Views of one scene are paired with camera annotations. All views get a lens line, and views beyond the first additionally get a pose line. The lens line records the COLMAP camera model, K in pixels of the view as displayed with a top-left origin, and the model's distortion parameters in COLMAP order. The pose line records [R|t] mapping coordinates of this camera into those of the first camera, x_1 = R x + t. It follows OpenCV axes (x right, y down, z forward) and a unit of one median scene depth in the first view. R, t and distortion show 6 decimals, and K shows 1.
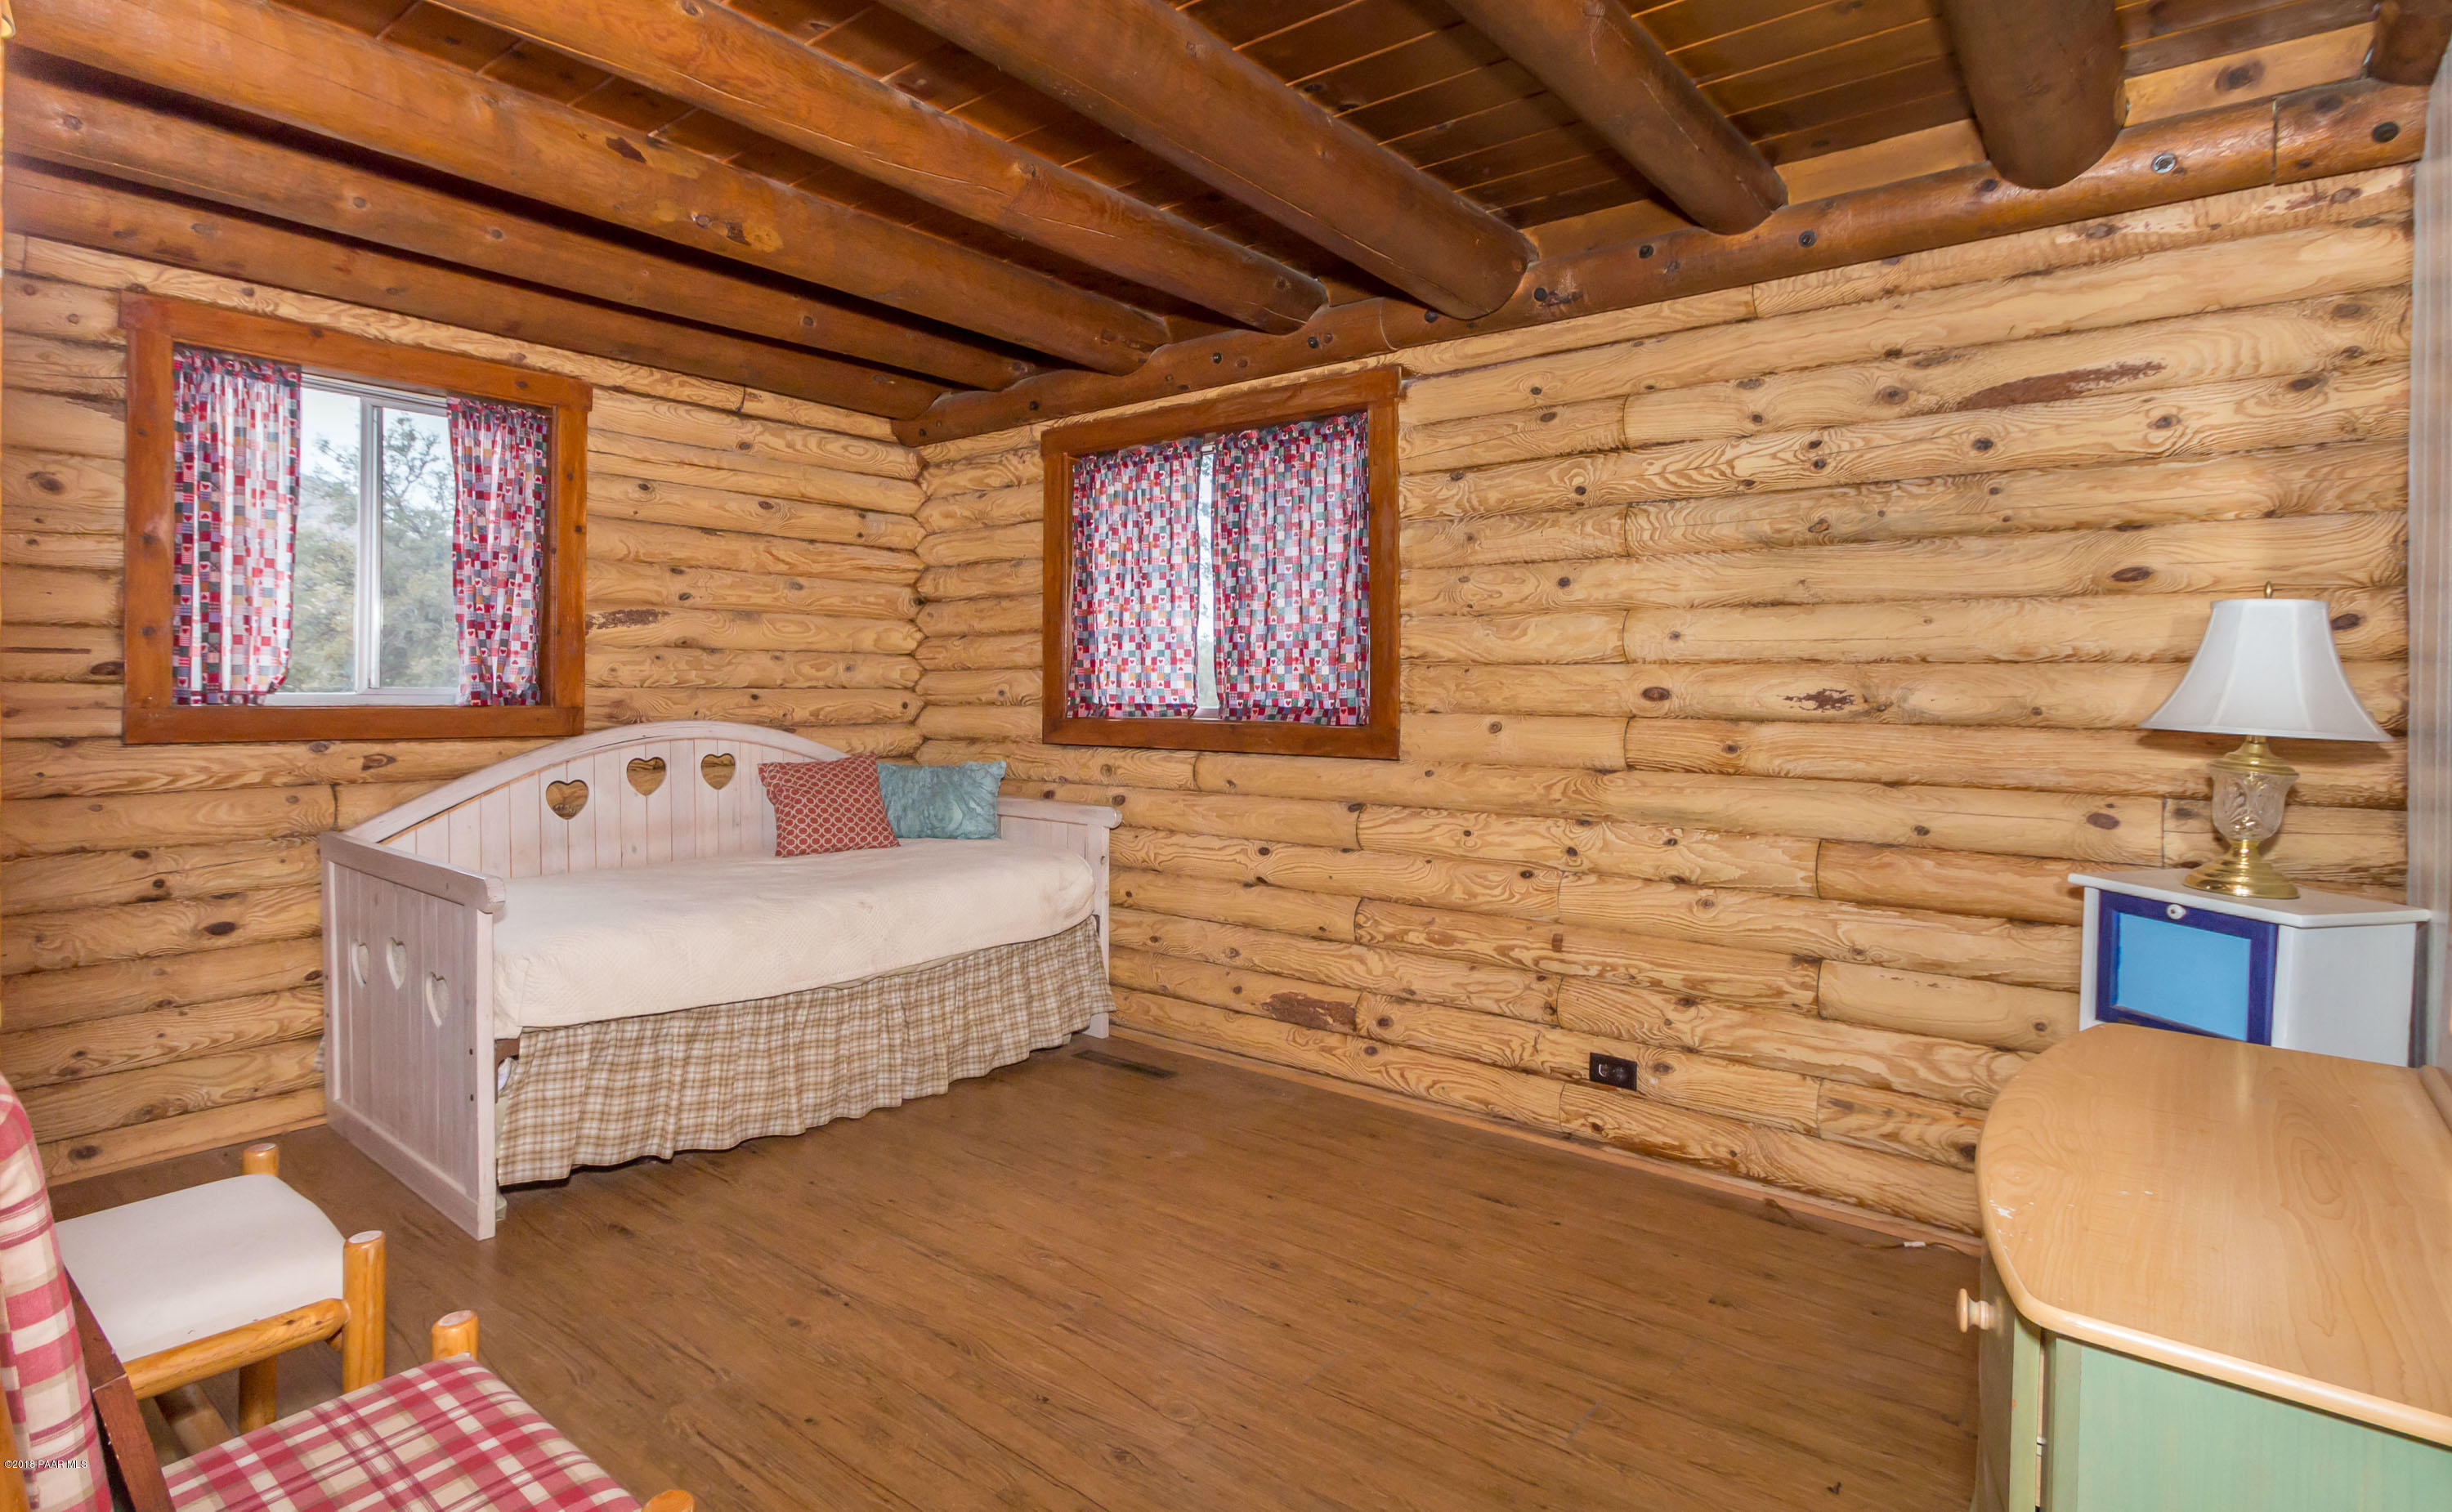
lens RADIAL K [[1198.5, 0, 1226.8], [0, 1198.5, 701.1], [0, 0, 1]] dist [0.002042, 0.000206]
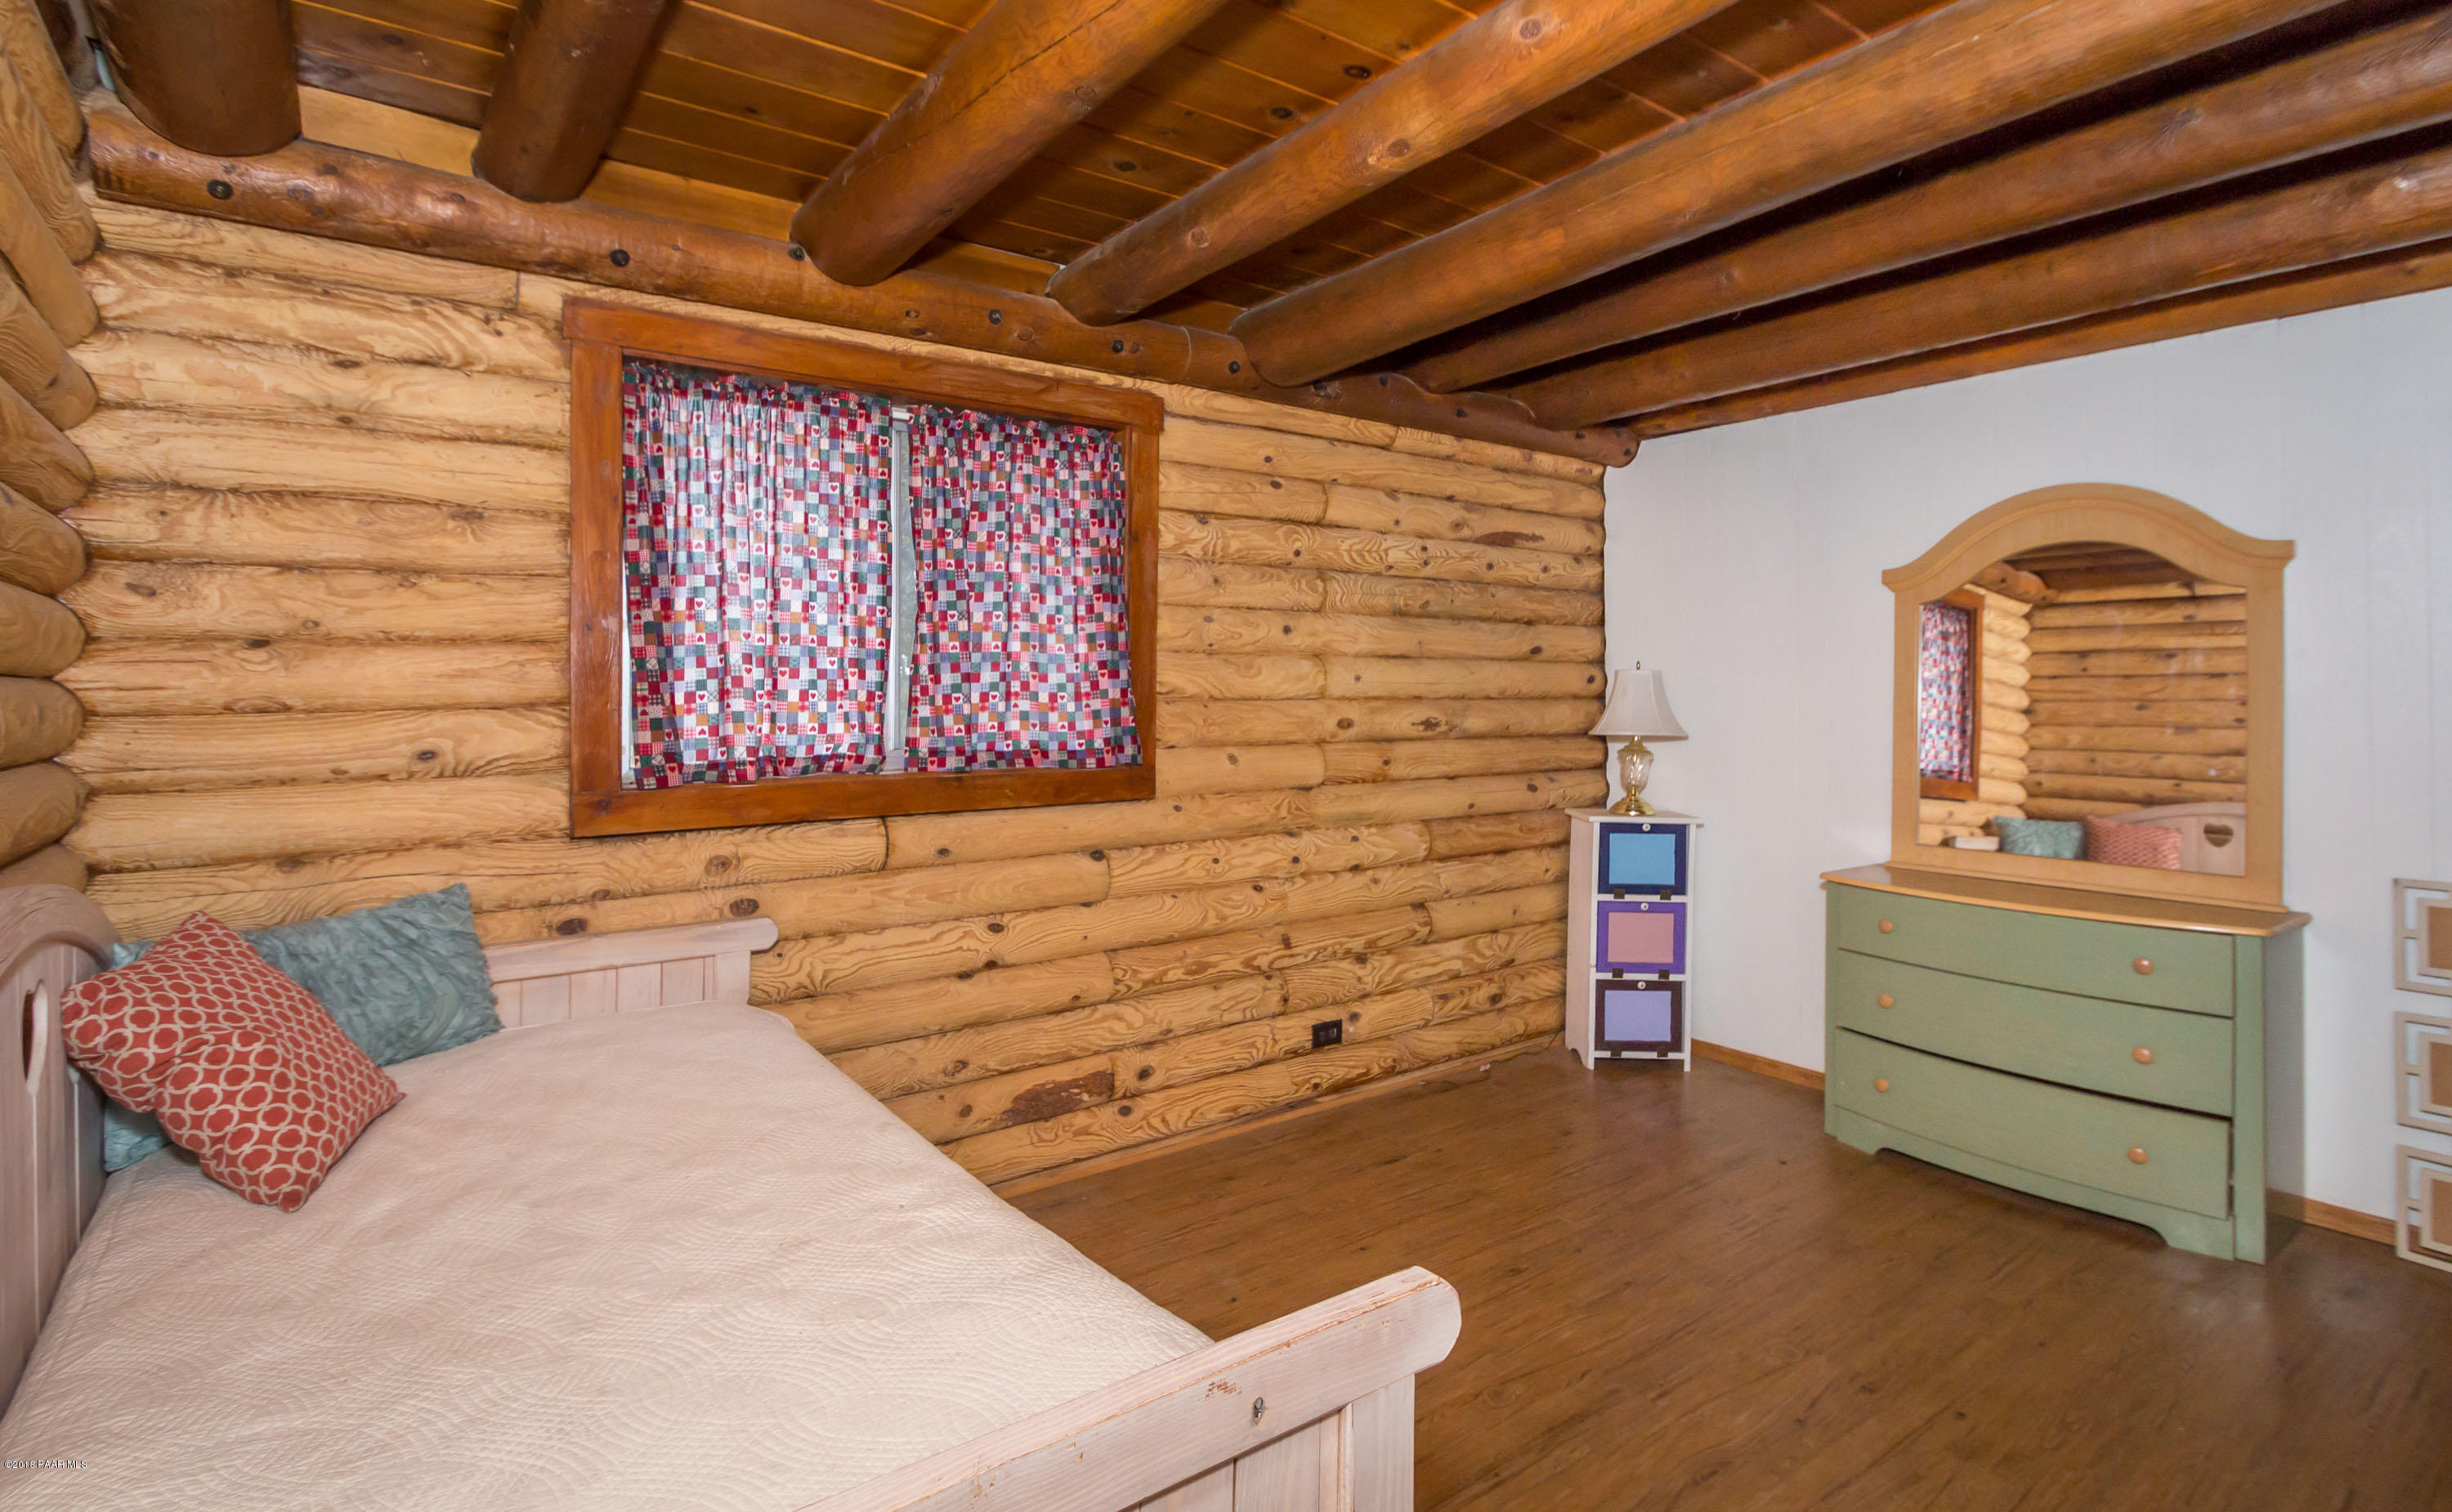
lens RADIAL K [[1158.1, 0, 1105.3], [0, 1158.1, 698.2], [0, 0, 1]] dist [-0.002076, -0.000432]
pose [[0.310536, -0.005723, 0.950544, -0.797174], [0.023284, 0.999728, -0.001587, -0.032898], [-0.950276, 0.022625, 0.310585, 0.774549]]
